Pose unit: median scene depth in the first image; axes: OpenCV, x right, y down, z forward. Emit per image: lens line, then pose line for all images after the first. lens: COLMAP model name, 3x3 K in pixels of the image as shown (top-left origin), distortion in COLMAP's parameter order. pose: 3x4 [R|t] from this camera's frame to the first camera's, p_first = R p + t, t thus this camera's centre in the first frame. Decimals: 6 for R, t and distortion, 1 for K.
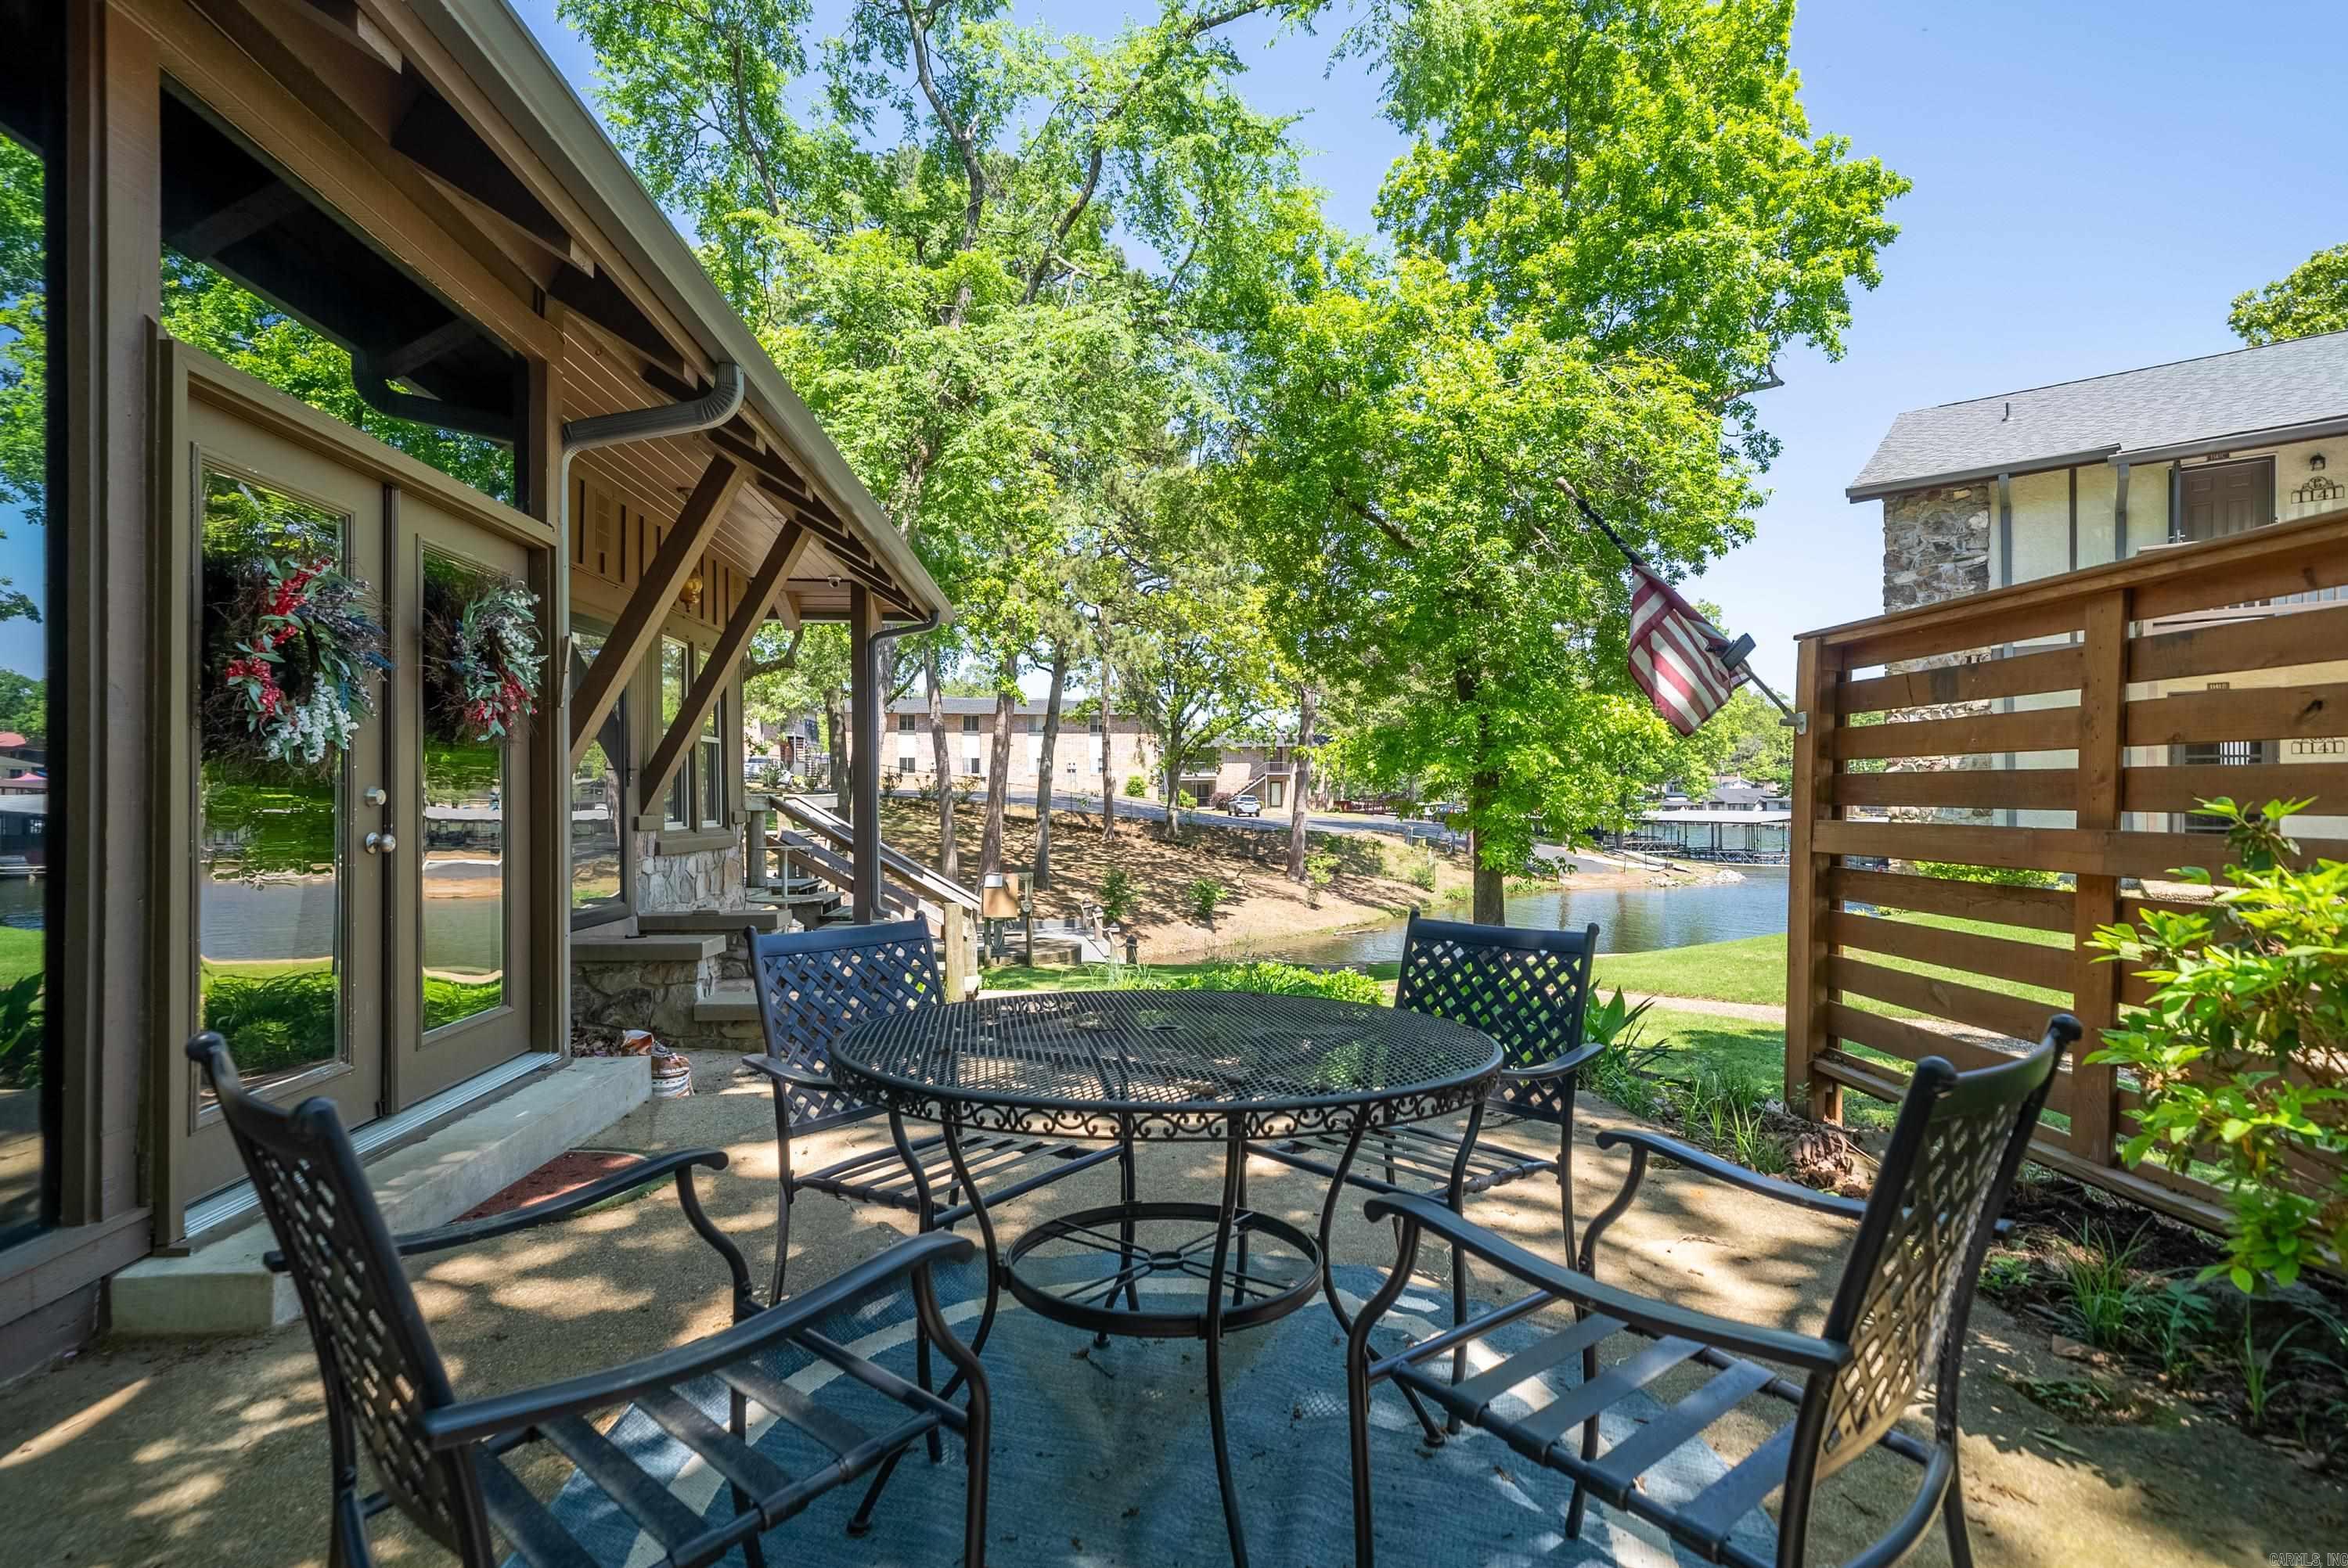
lens RADIAL K [[1093.2, 0, 1173.6], [0, 1093.2, 790.7], [0, 0, 1]] dist [-0.000879, -0.000097]
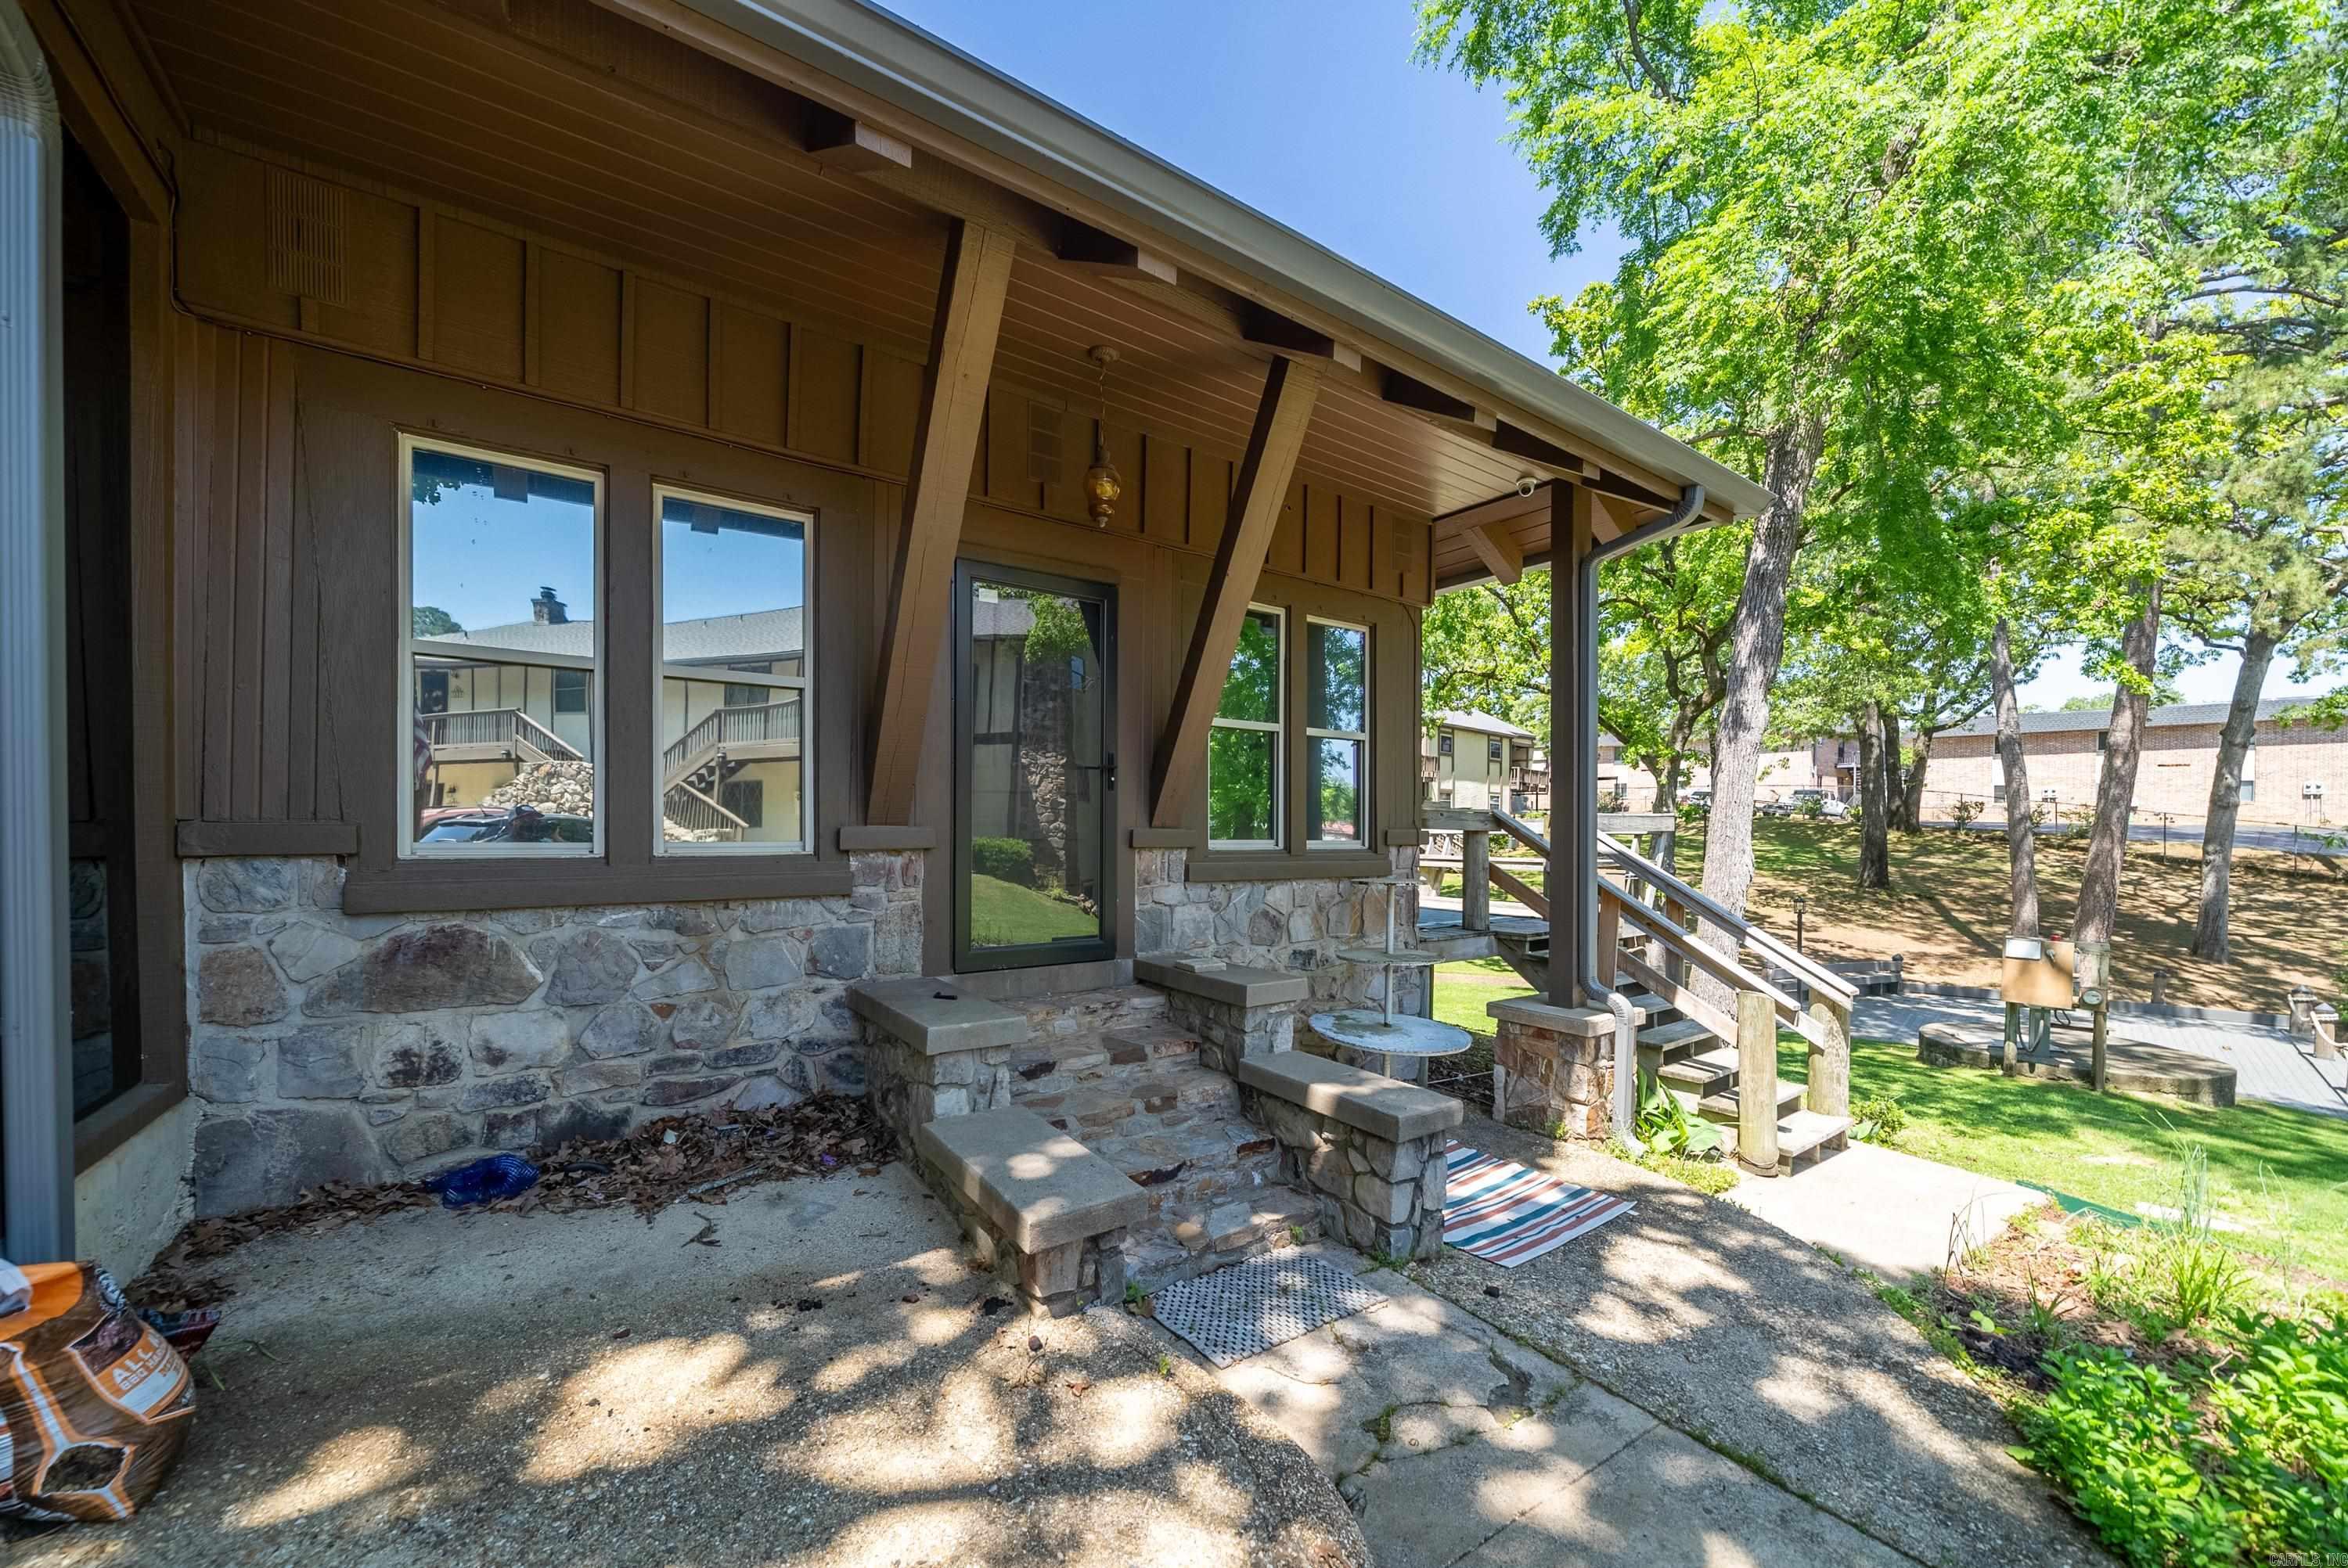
lens RADIAL K [[885.3, 0, 1187.4], [0, 885.3, 833.7], [0, 0, 1]] dist [0.001406, -0.000277]
pose [[0.530538, 0.013450, -0.847554, 0.011883], [-0.004307, 0.999904, 0.013171, 0.003511], [0.847650, -0.003337, 0.530545, 0.138233]]
